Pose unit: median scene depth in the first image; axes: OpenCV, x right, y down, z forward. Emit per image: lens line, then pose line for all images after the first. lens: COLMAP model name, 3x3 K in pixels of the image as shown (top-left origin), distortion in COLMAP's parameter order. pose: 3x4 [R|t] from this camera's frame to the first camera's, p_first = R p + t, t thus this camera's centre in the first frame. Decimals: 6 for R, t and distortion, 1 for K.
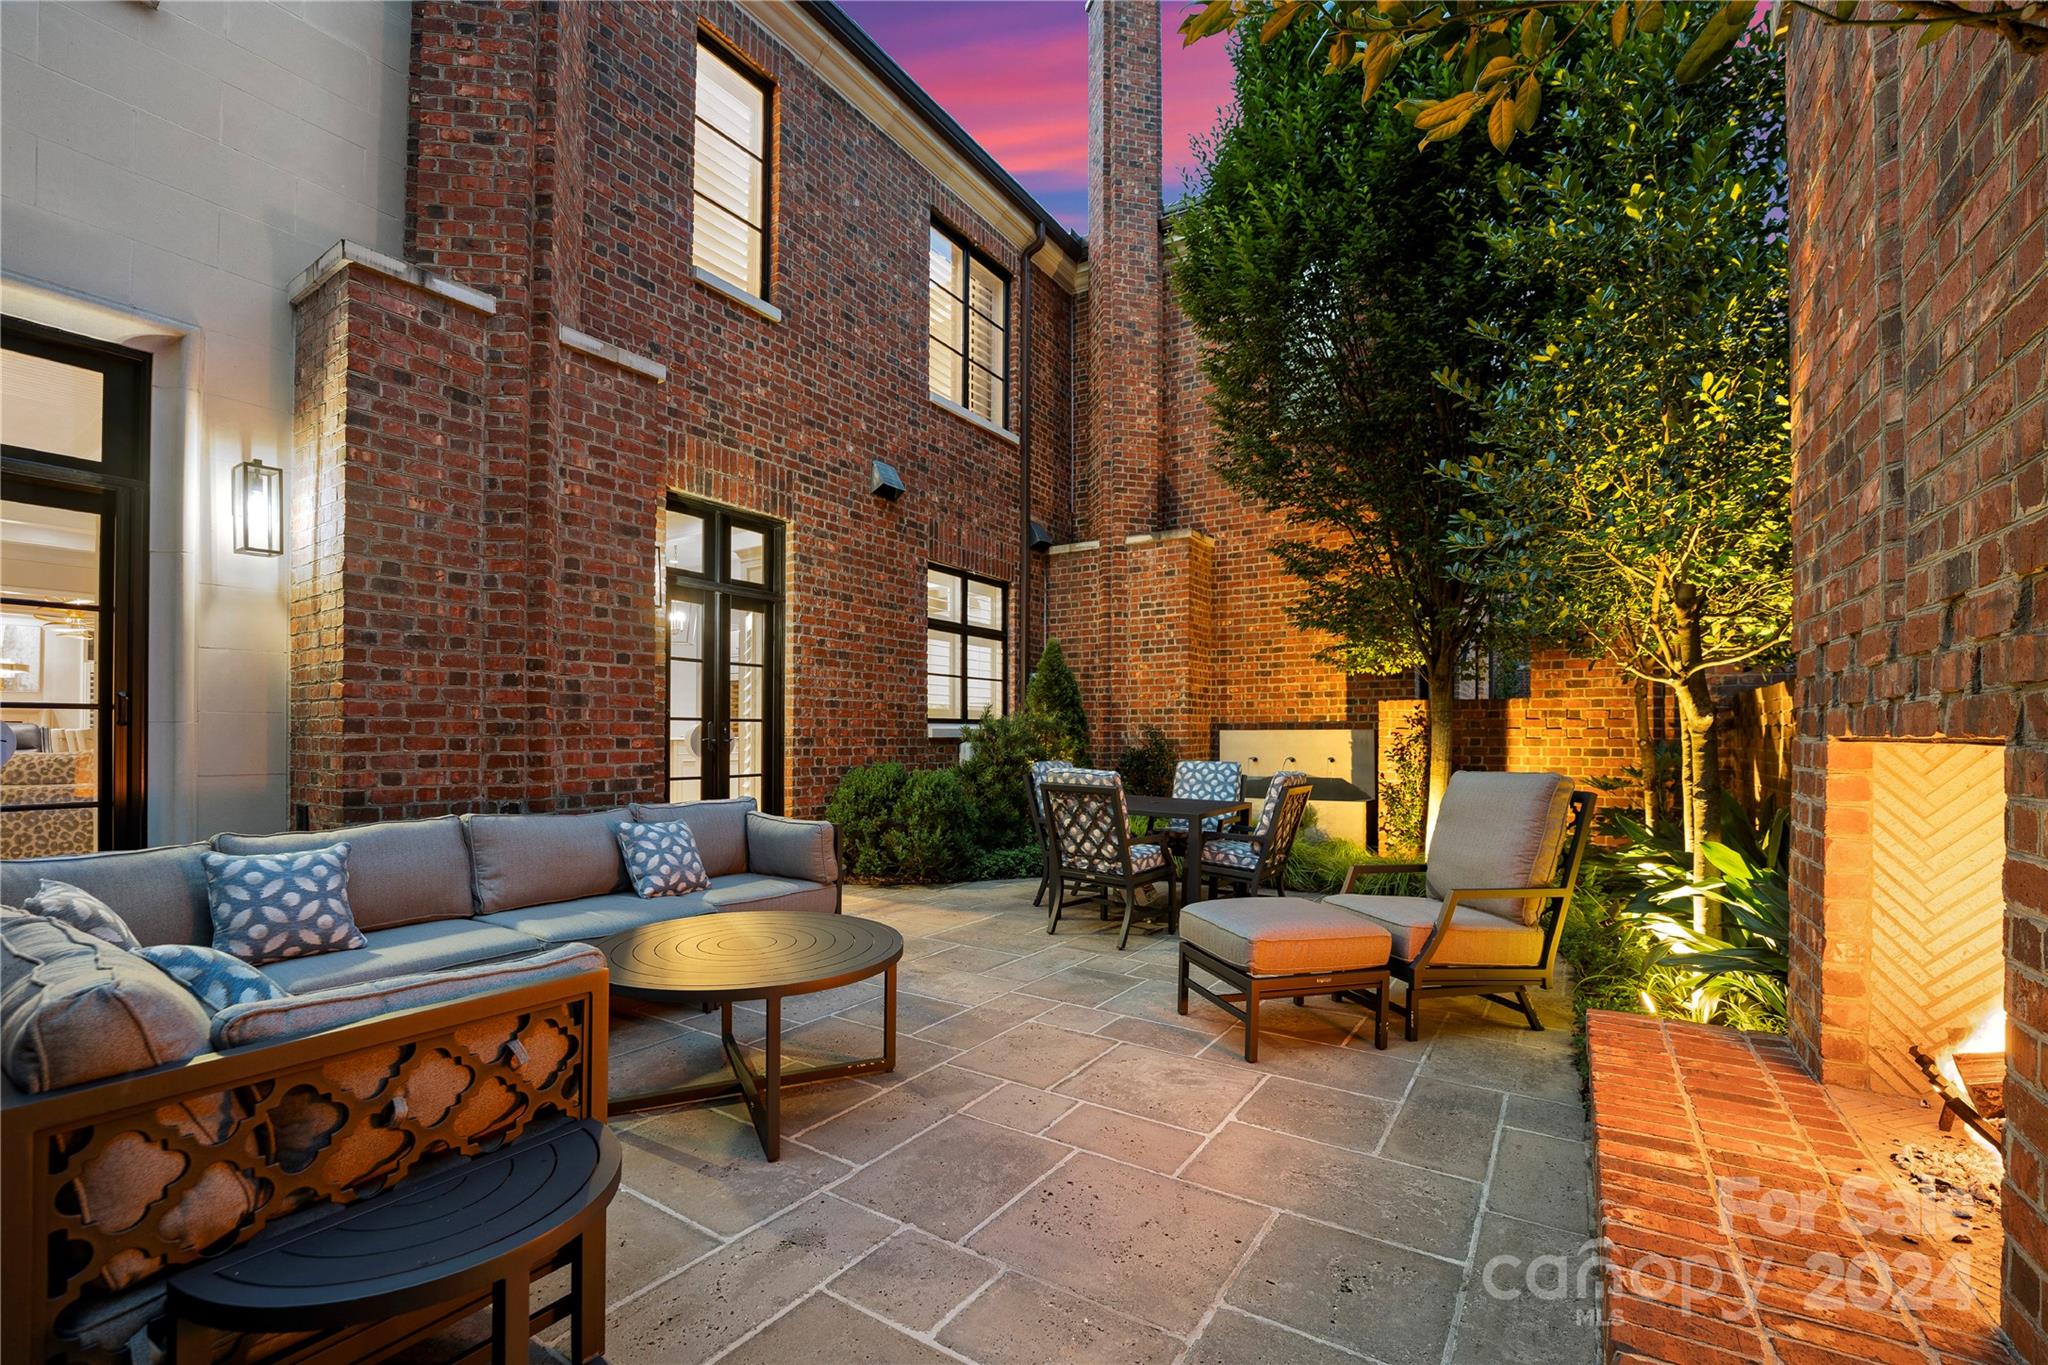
lens RADIAL K [[891.5, 0, 1011.1], [0, 891.5, 731.9], [0, 0, 1]] dist [-0.021693, -0.000001]
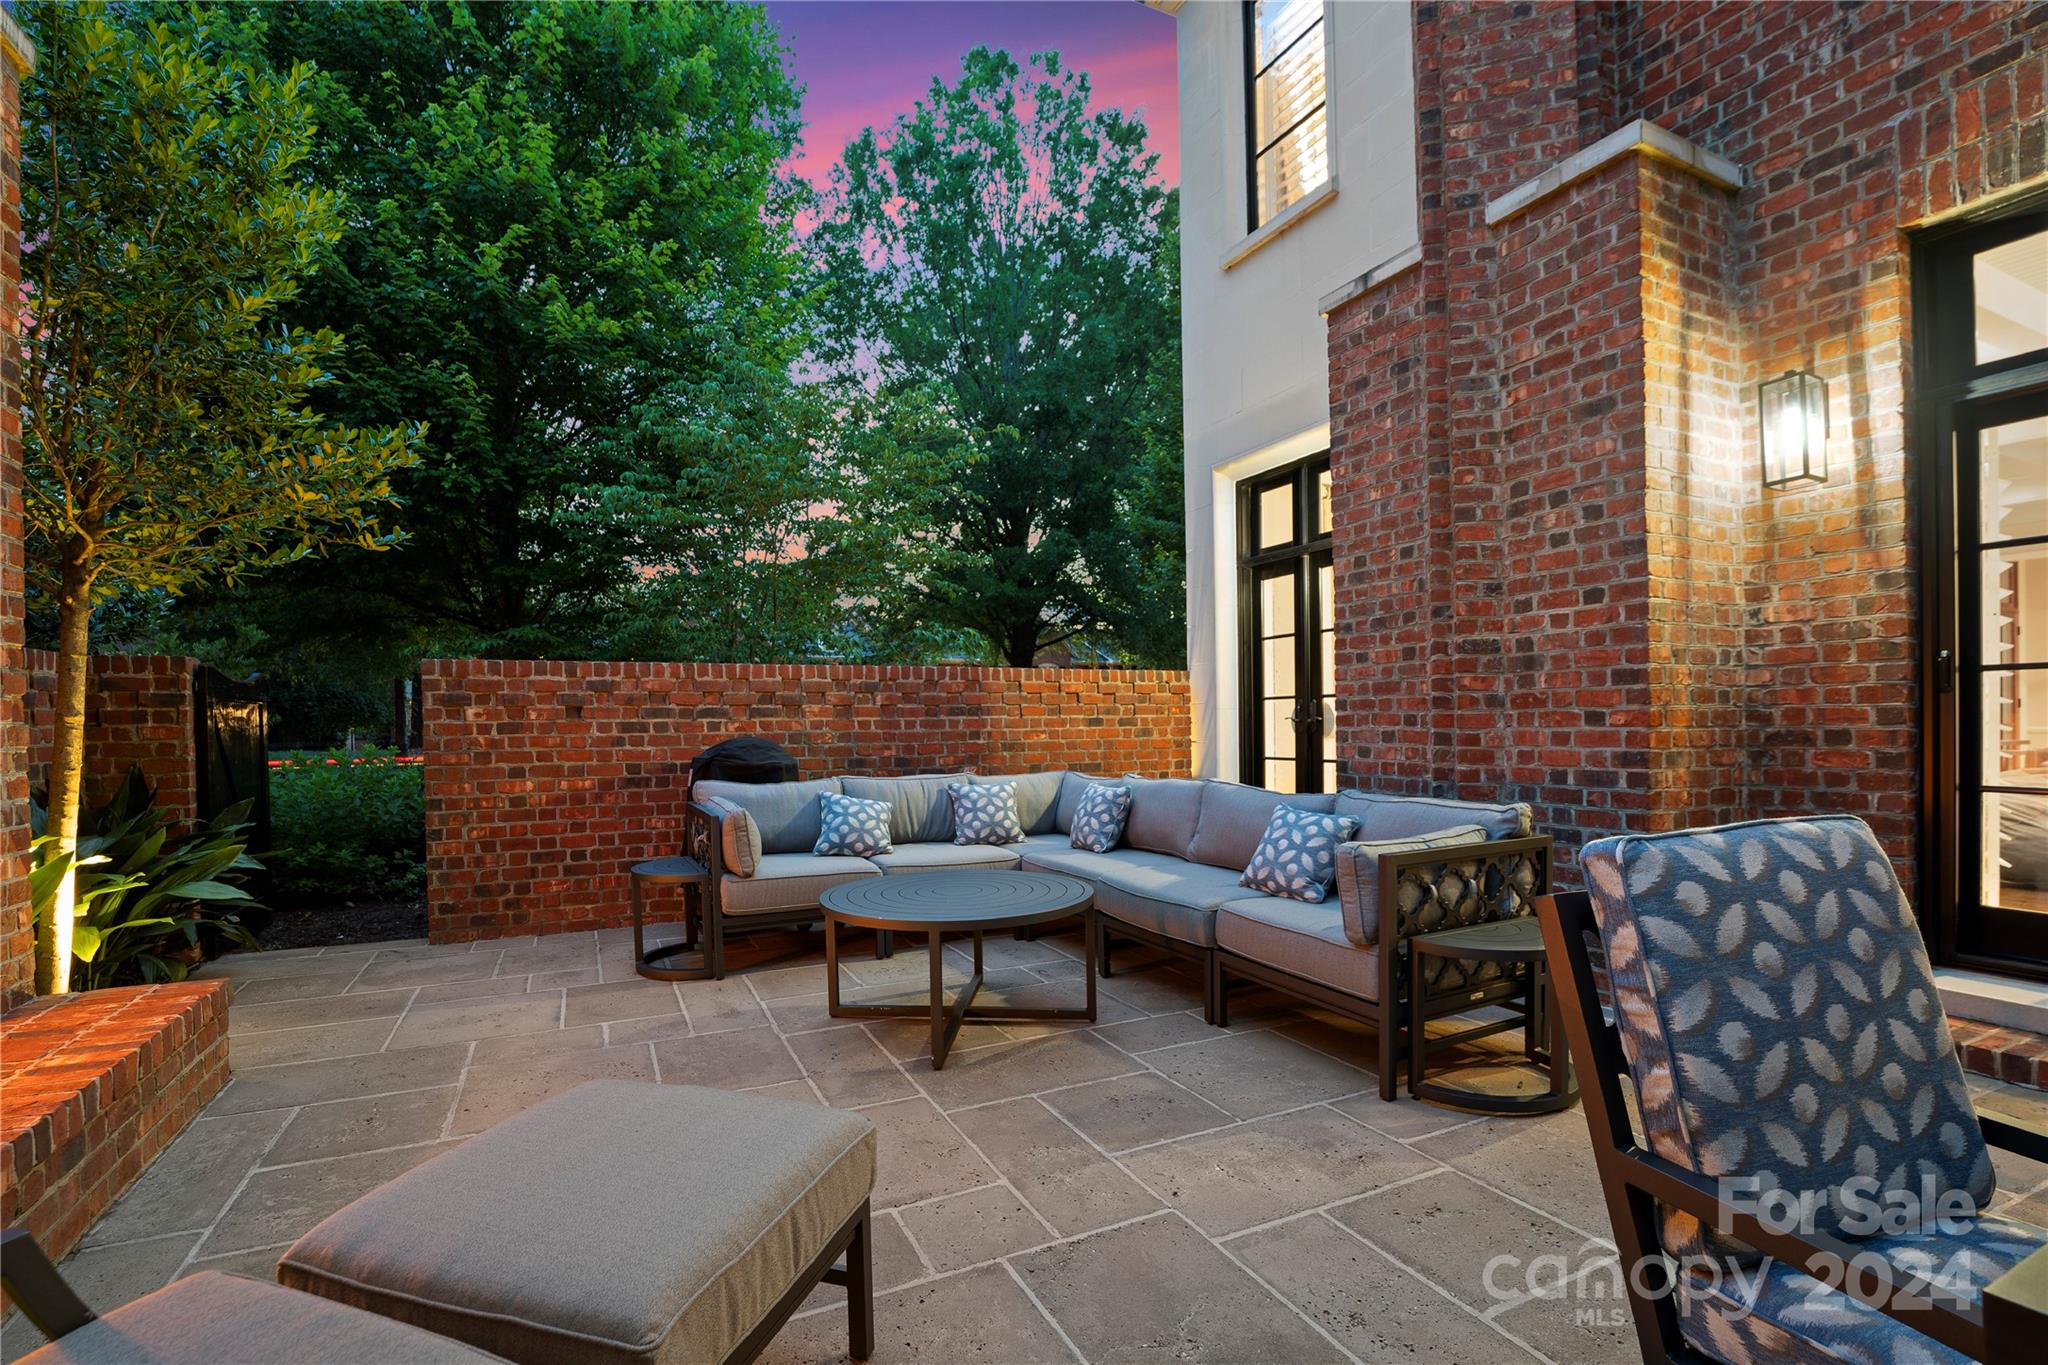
lens RADIAL K [[891.5, 0, 1011.1], [0, 891.5, 731.9], [0, 0, 1]] dist [-0.021693, -0.000001]
pose [[-0.513040, 0.010997, -0.858294, 0.408983], [0.013542, 0.999897, 0.004716, 0.014682], [0.858258, -0.009204, -0.513137, 1.015742]]
